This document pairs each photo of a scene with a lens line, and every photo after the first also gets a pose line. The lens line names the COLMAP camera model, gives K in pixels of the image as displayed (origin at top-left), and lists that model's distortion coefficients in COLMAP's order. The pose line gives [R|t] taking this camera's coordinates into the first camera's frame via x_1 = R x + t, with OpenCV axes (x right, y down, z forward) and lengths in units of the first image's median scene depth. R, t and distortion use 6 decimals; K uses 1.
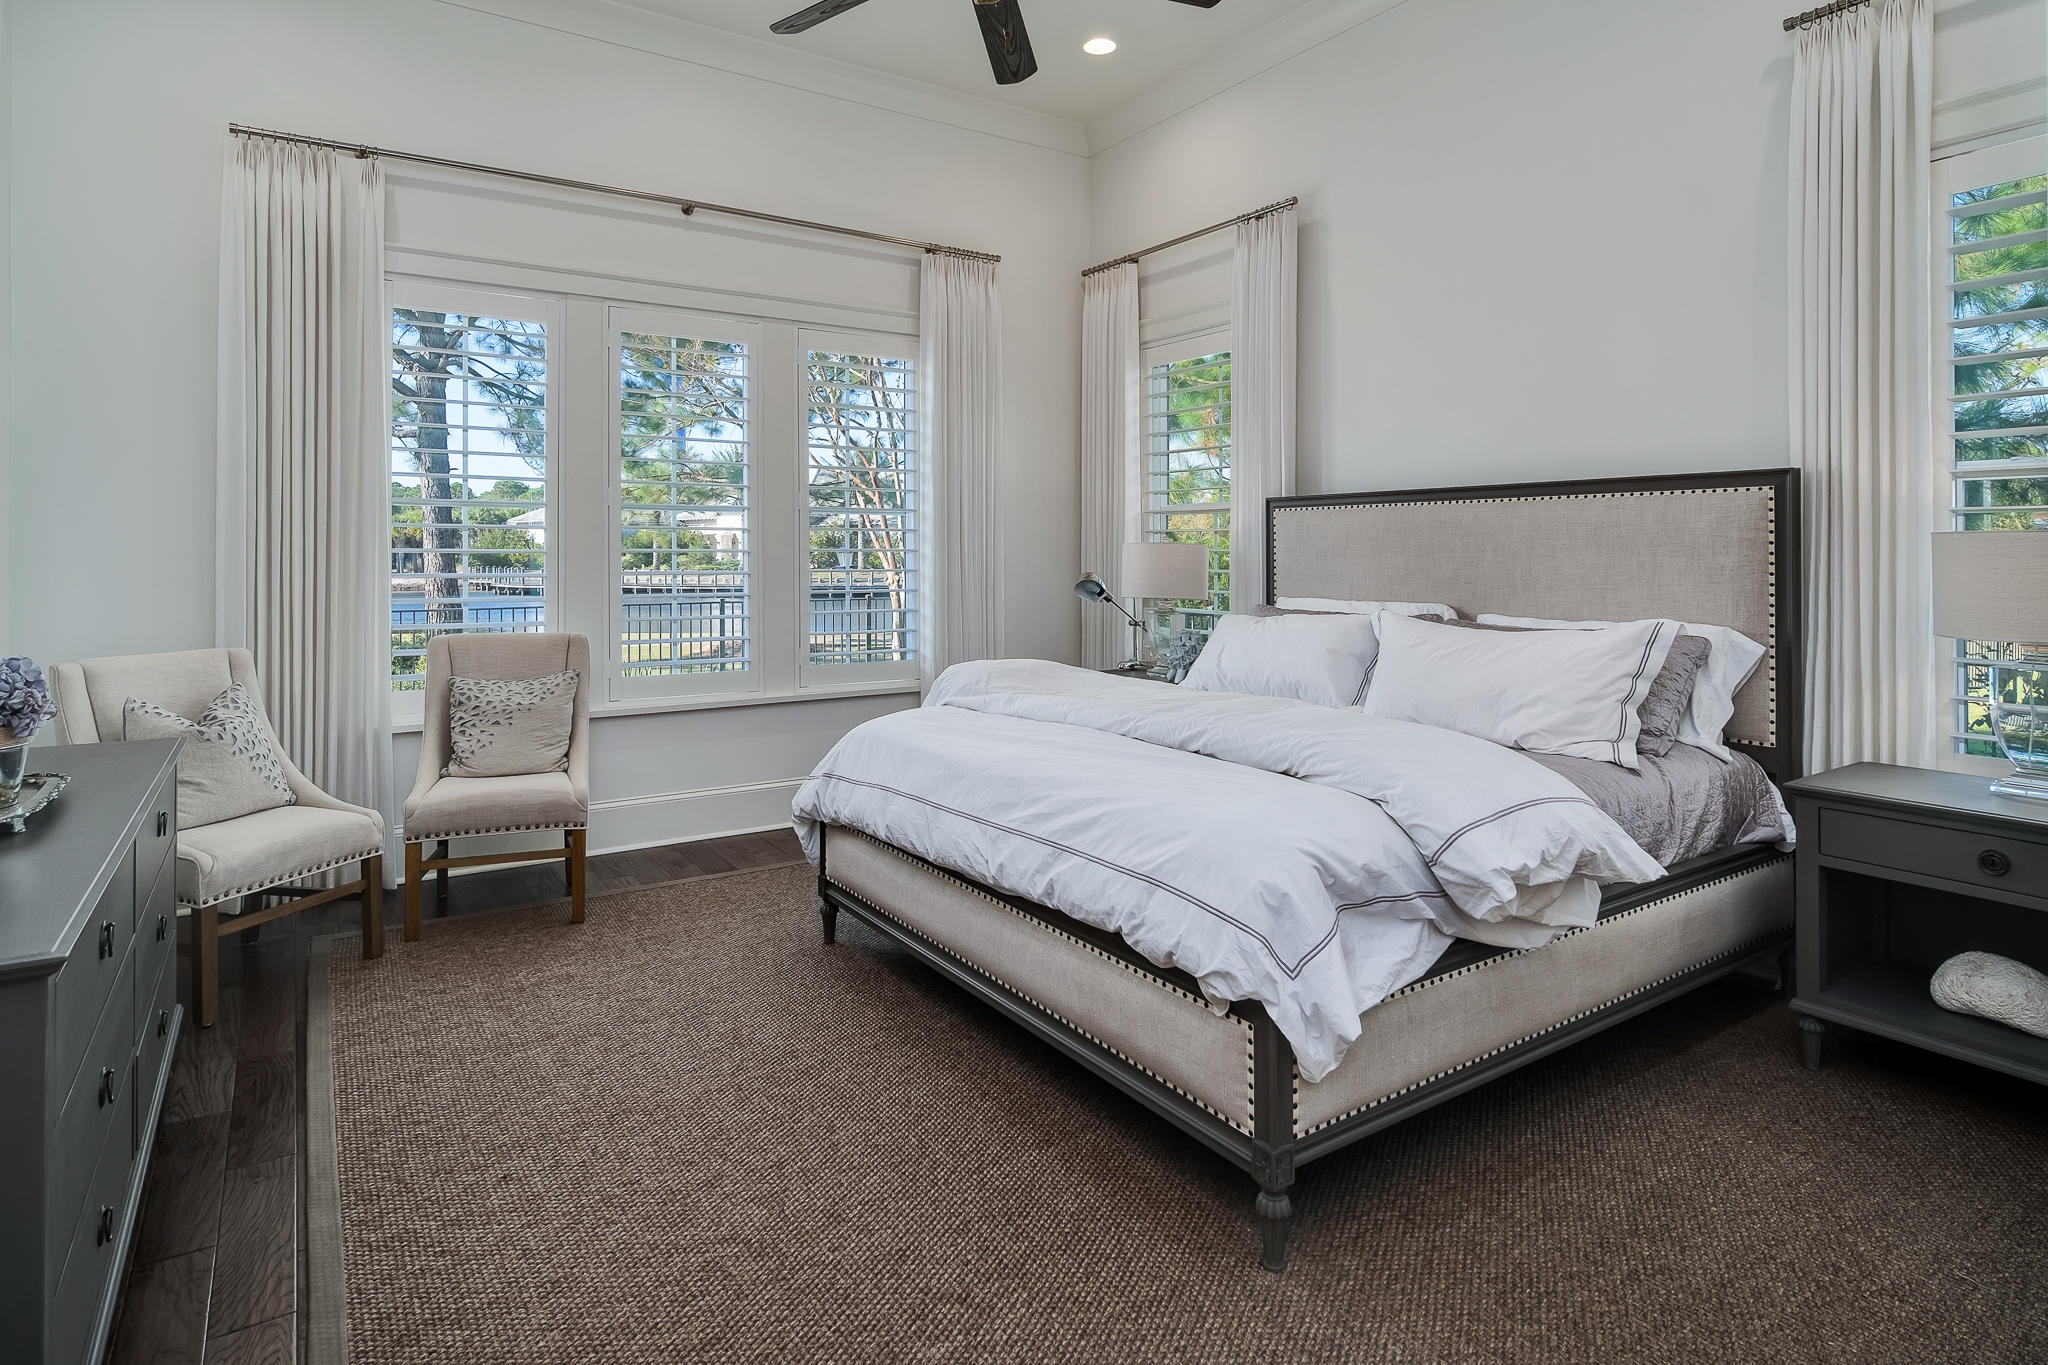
lens RADIAL K [[1109.5, 0, 1029.7], [0, 1109.5, 682.3], [0, 0, 1]] dist [0.000273, -0.001991]
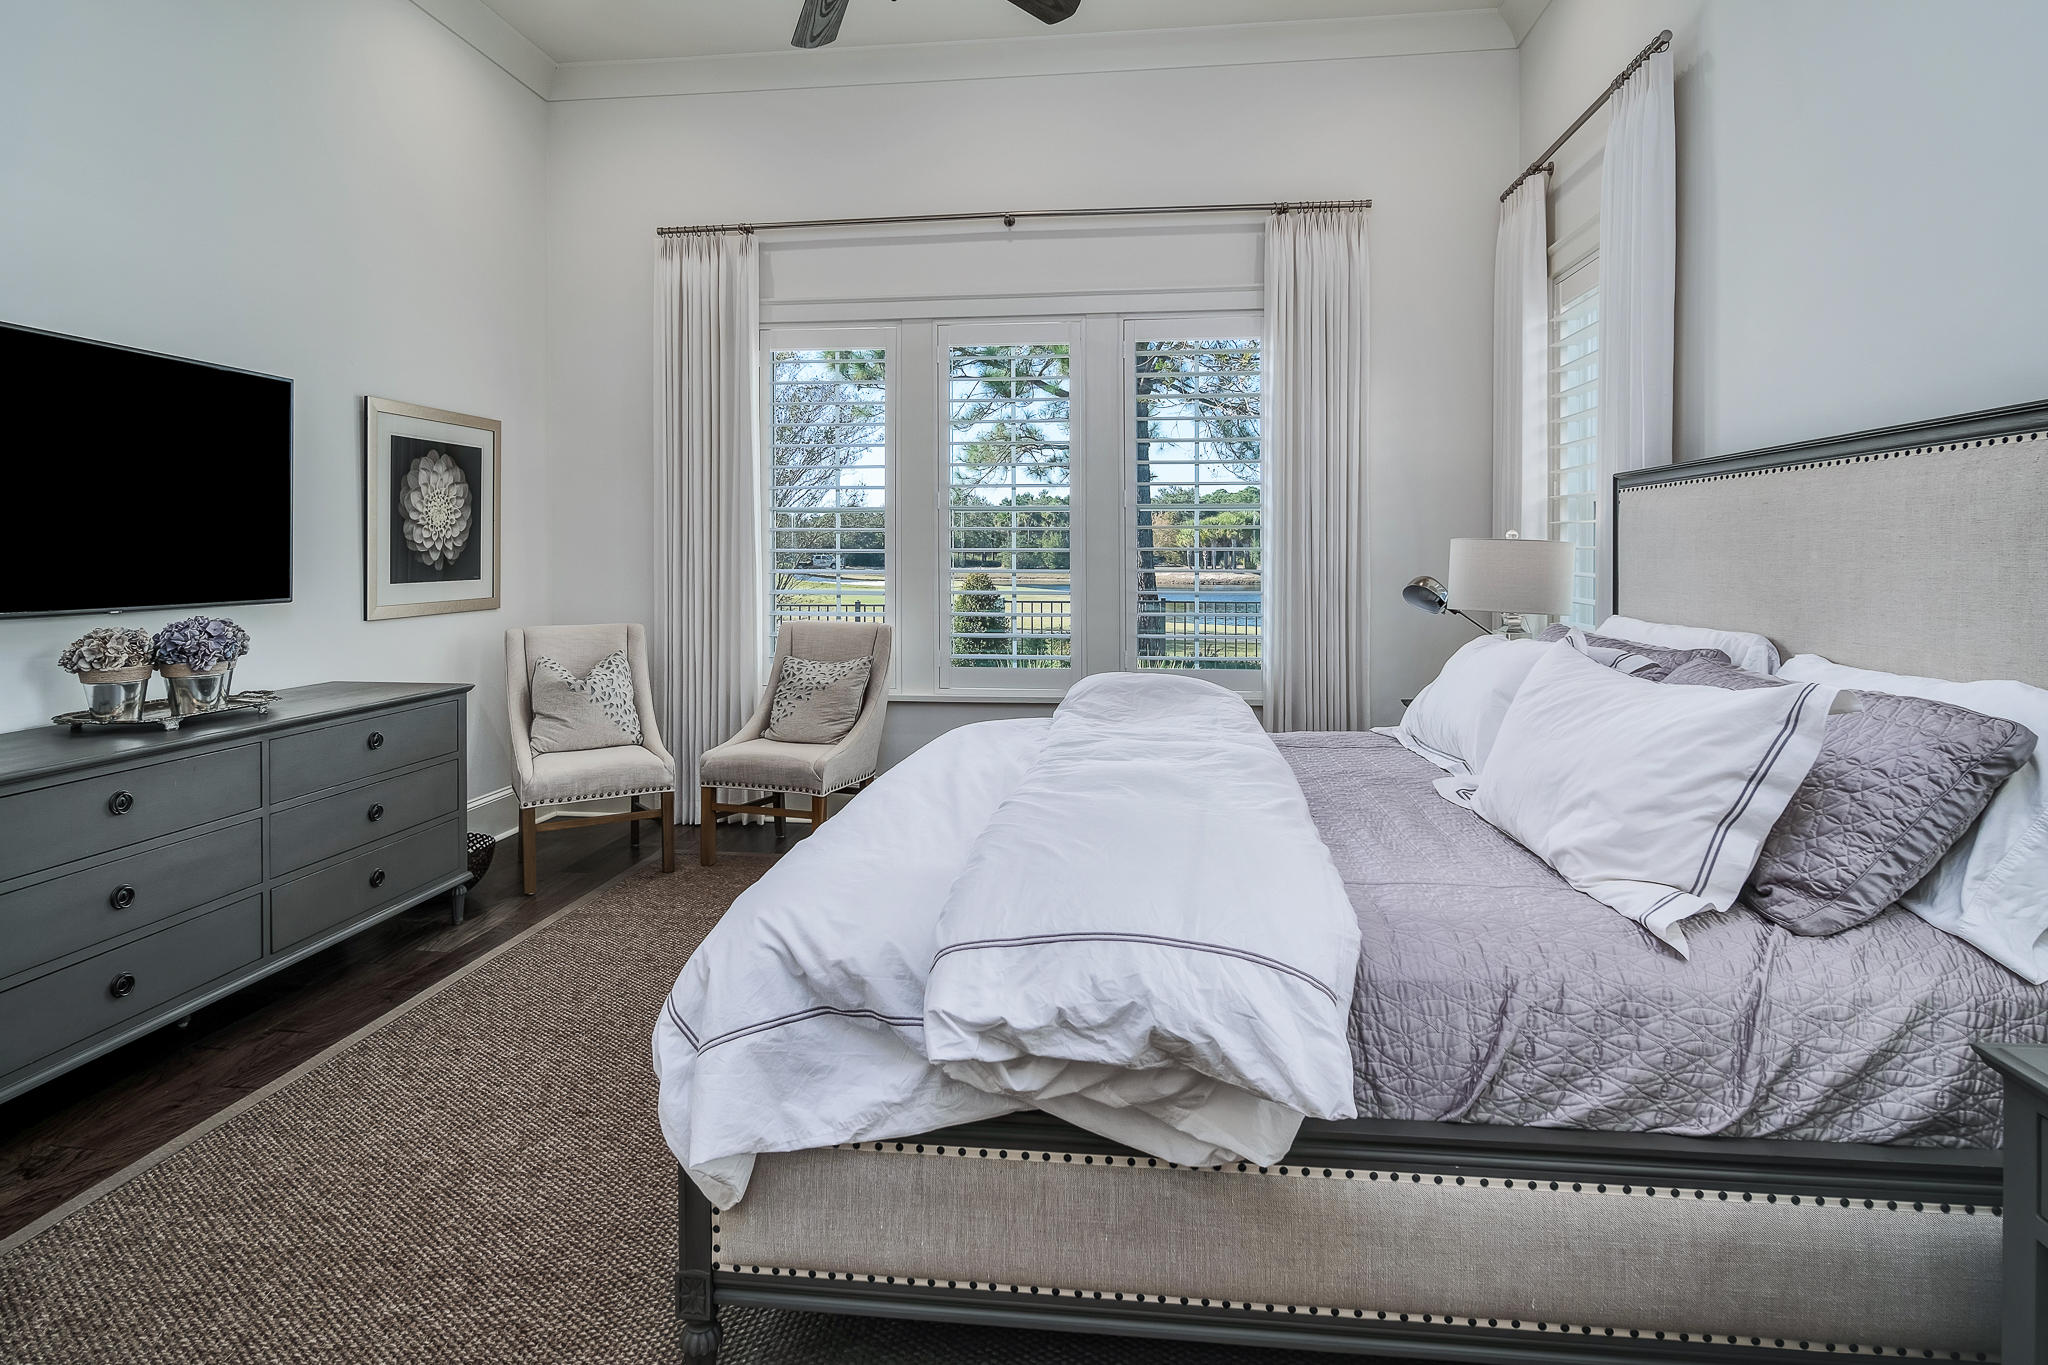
lens RADIAL K [[1109.5, 0, 1026.9], [0, 1109.5, 684.9], [0, 0, 1]] dist [0.000273, -0.001991]
pose [[0.757590, 0.077174, -0.648152, 0.526774], [-0.074892, 0.996705, 0.031138, -0.035229], [0.648419, 0.024952, 0.760874, 0.298470]]
